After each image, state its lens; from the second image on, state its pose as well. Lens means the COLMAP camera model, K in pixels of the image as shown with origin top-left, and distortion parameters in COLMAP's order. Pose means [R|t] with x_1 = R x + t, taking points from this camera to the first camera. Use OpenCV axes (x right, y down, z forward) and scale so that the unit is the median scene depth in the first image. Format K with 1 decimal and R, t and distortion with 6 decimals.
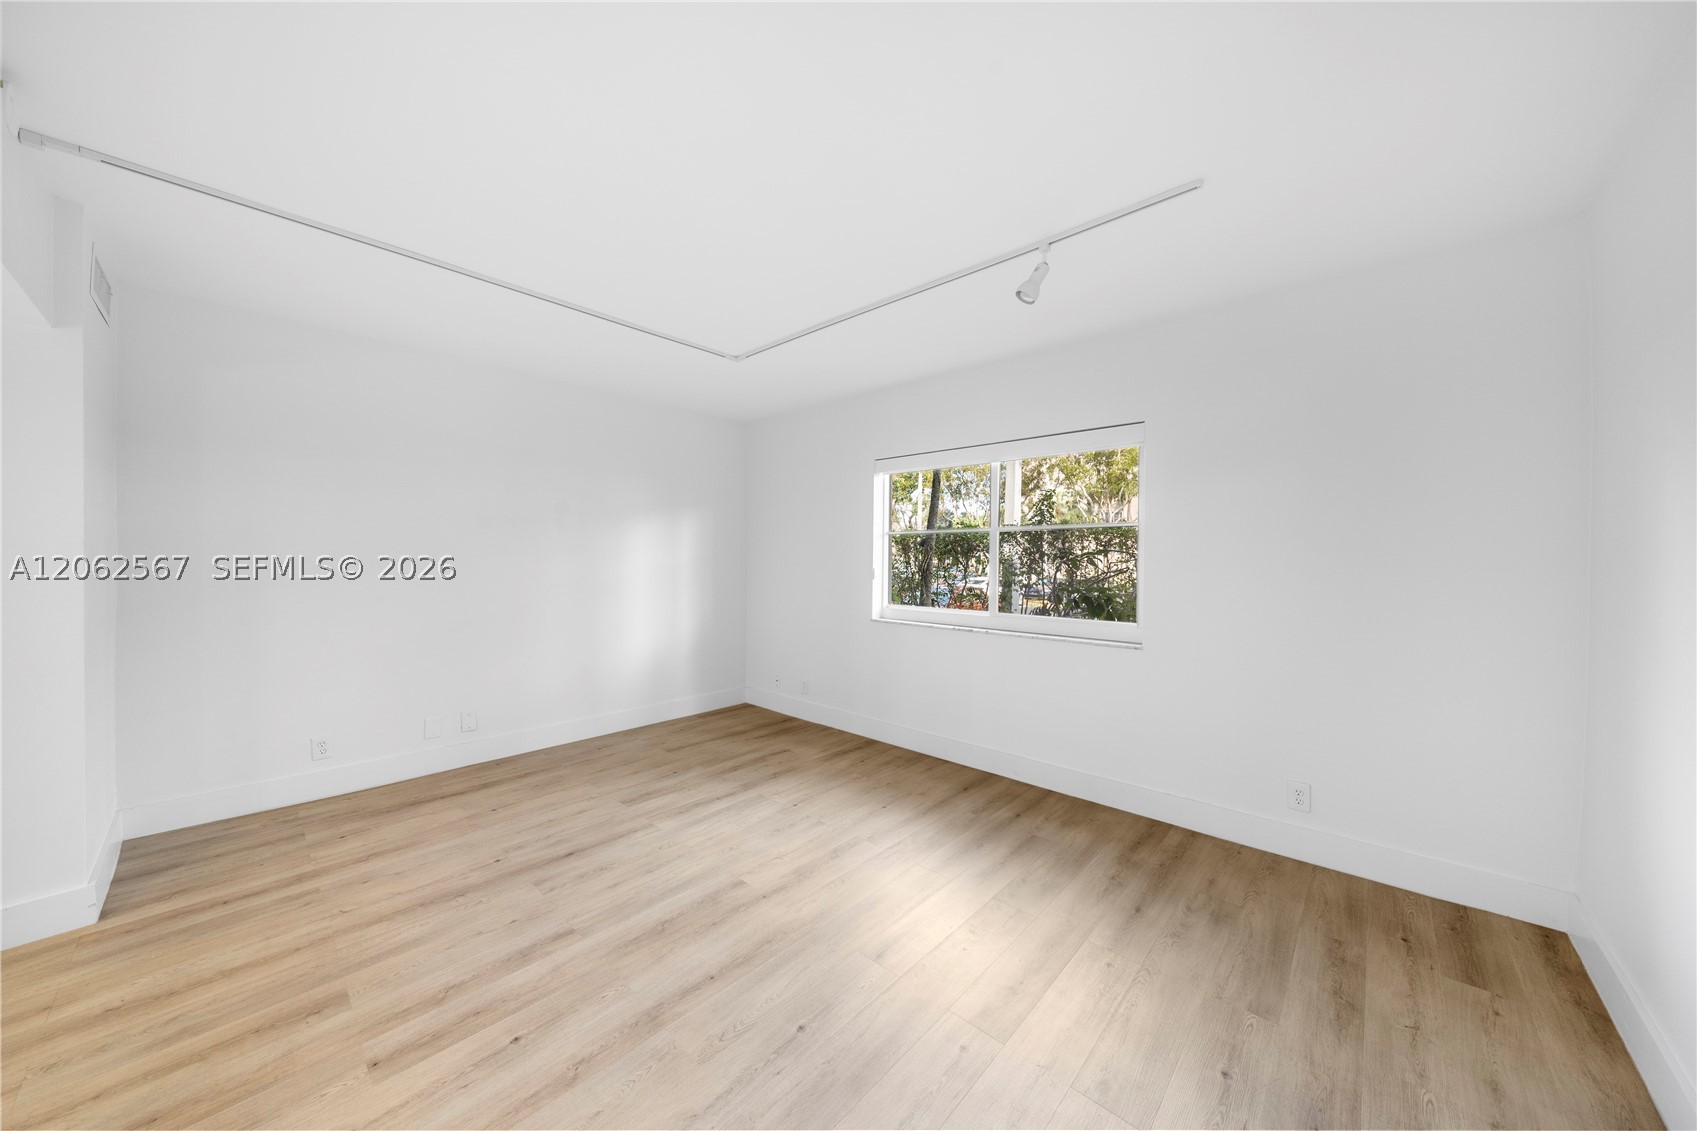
lens RADIAL K [[585.4, 0, 852.1], [0, 585.4, 556.6], [0, 0, 1]] dist [-0.003714, -0.000609]
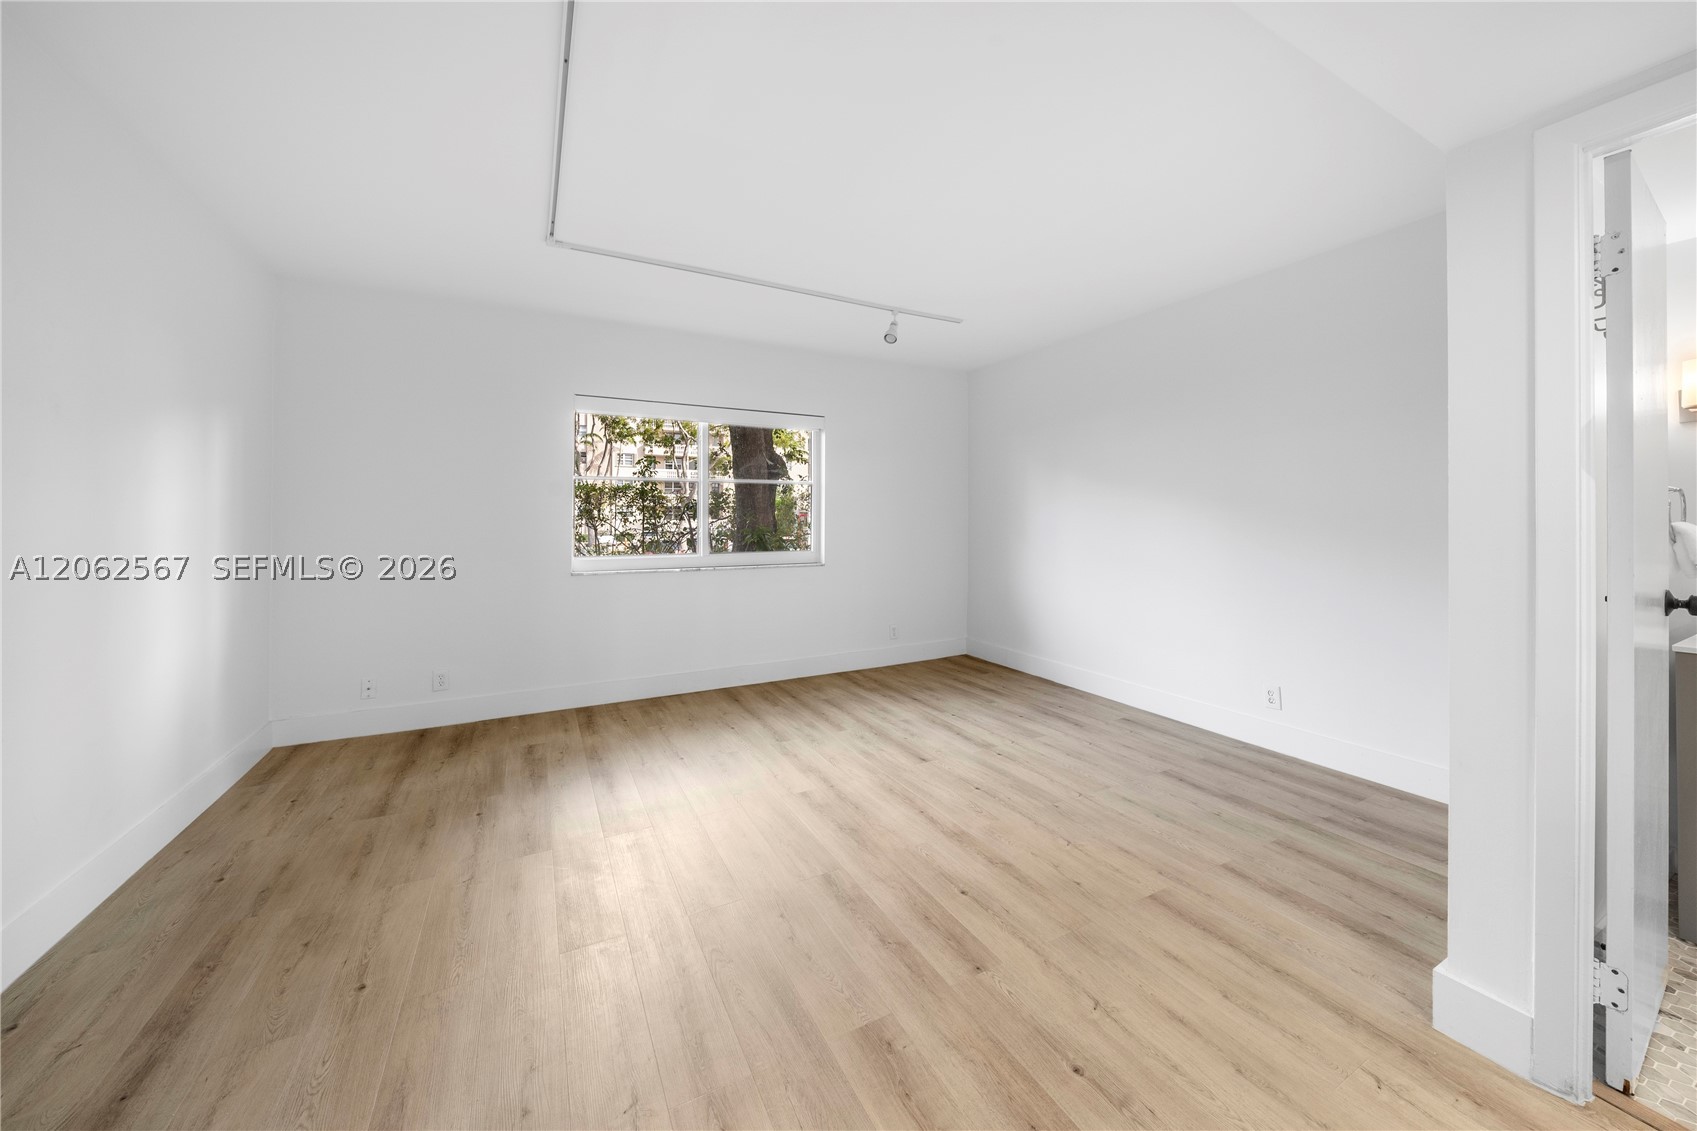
lens RADIAL K [[585.4, 0, 853.4], [0, 585.4, 527.2], [0, 0, 1]] dist [-0.003714, -0.000609]
pose [[0.321274, -0.016082, 0.946850, -1.042825], [0.000446, 0.999858, 0.016831, 0.032733], [-0.946986, -0.004985, 0.321235, 0.487374]]
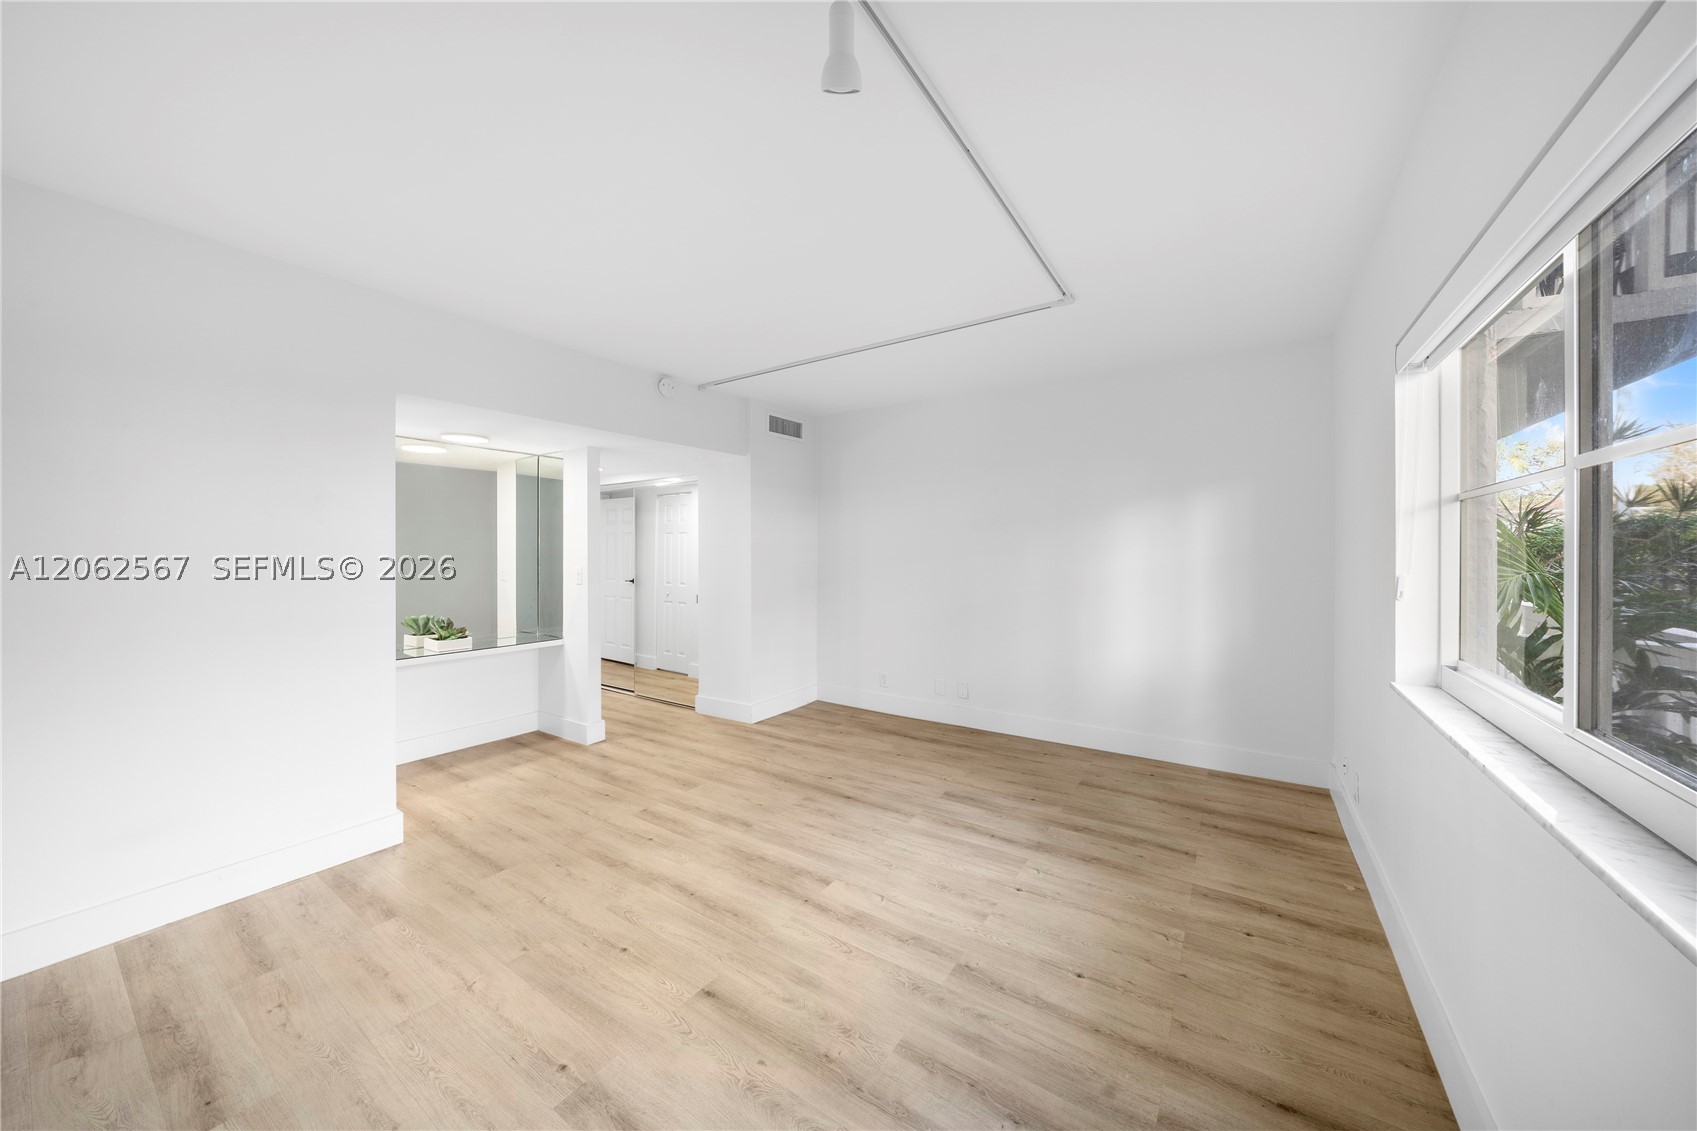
lens RADIAL K [[585.4, 0, 826.4], [0, 585.4, 550.3], [0, 0, 1]] dist [-0.003714, -0.000609]
pose [[0.119131, -0.010618, -0.992822, 0.701145], [0.007154, 0.999926, -0.009835, 0.001204], [0.992853, -0.005931, 0.119198, 0.769363]]
